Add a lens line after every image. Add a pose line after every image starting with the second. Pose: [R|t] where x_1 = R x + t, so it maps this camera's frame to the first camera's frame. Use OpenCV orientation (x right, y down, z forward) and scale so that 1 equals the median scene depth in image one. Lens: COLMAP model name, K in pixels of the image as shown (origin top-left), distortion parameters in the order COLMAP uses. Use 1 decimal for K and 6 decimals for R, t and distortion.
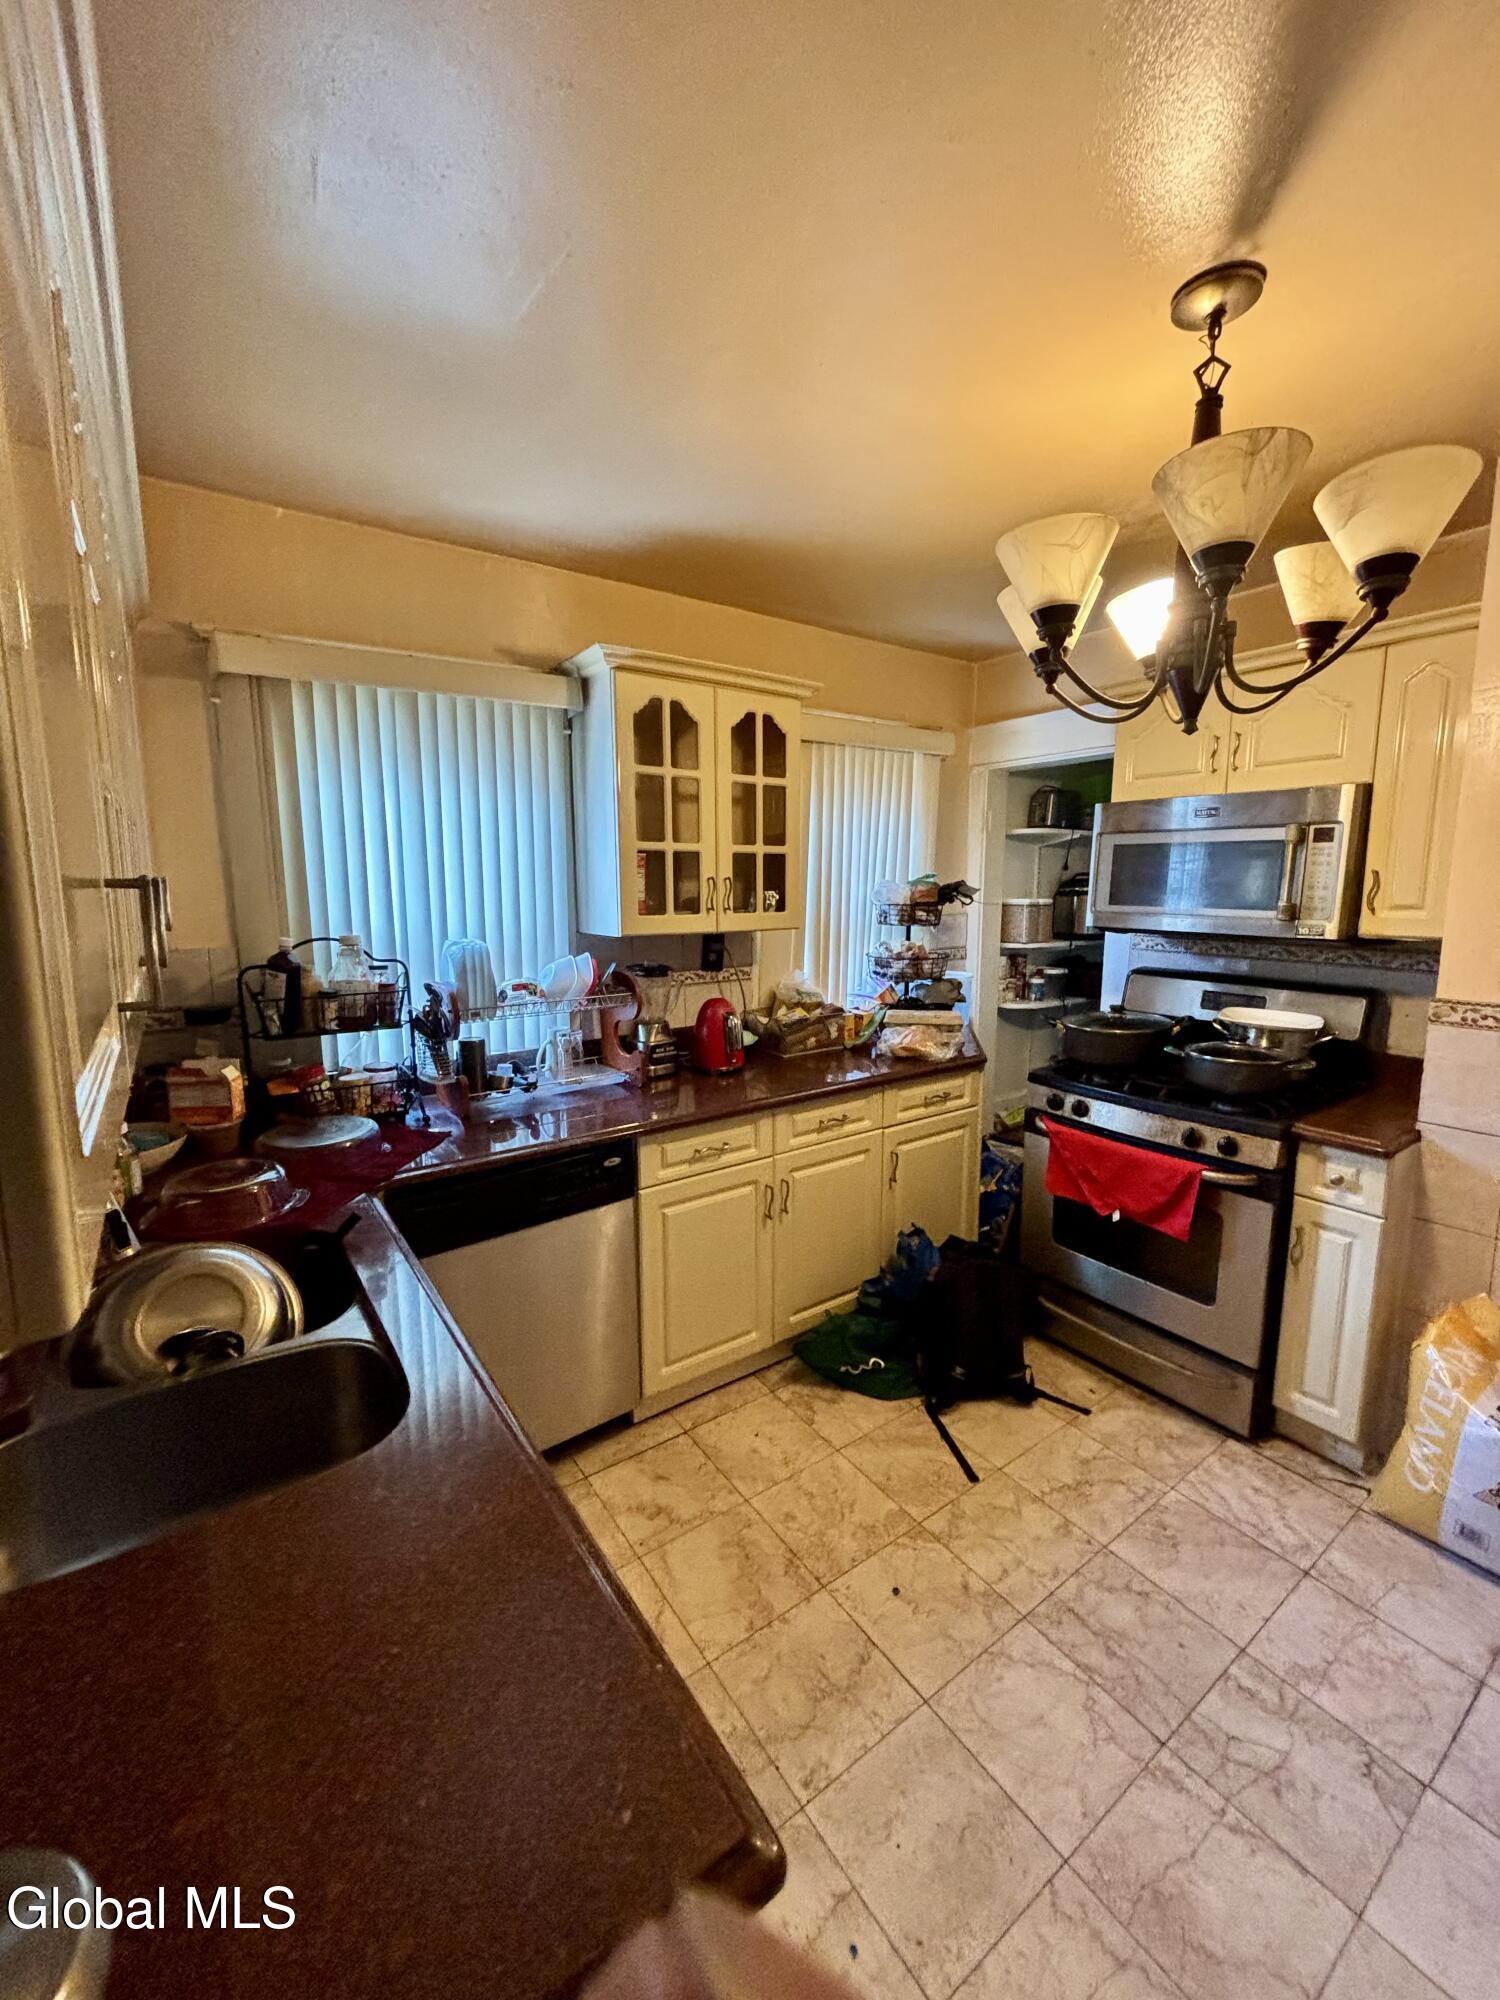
lens RADIAL K [[809.0, 0, 750.3], [0, 809.0, 998.5], [0, 0, 1]] dist [0.002811, -0.000141]
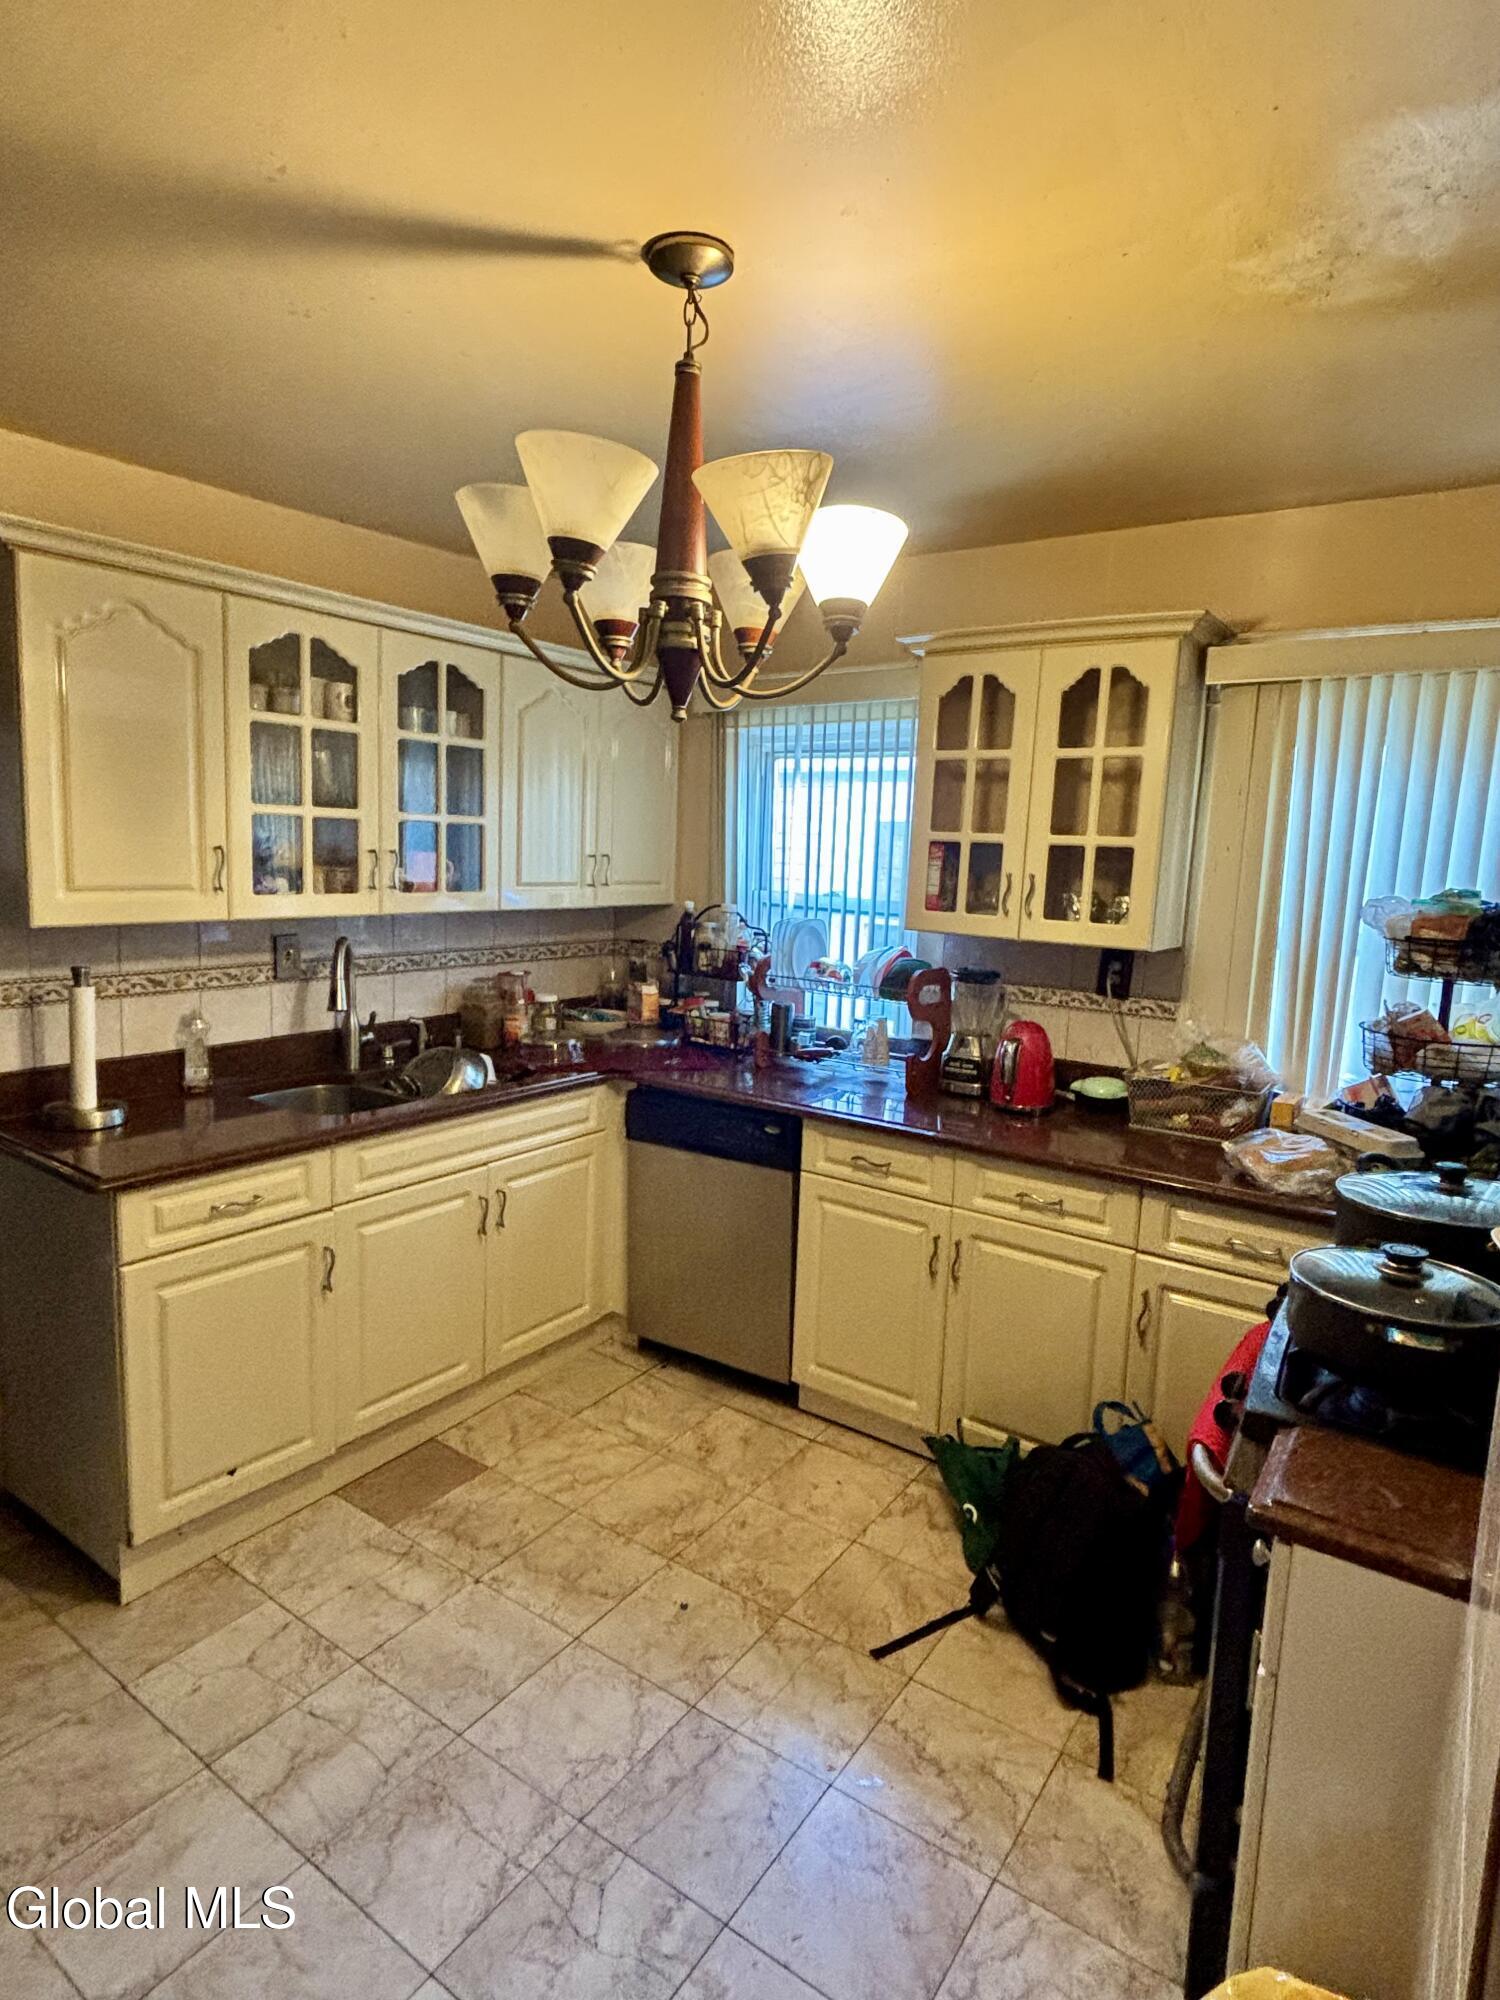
lens RADIAL K [[1083.9, 0, 751.8], [0, 1083.9, 992.7], [0, 0, 1]] dist [0.014890, -0.011298]
pose [[0.341164, 0.145508, -0.928674, 0.953138], [-0.174259, 0.980612, 0.089629, -0.085432], [0.923710, 0.131251, 0.359906, 0.370930]]
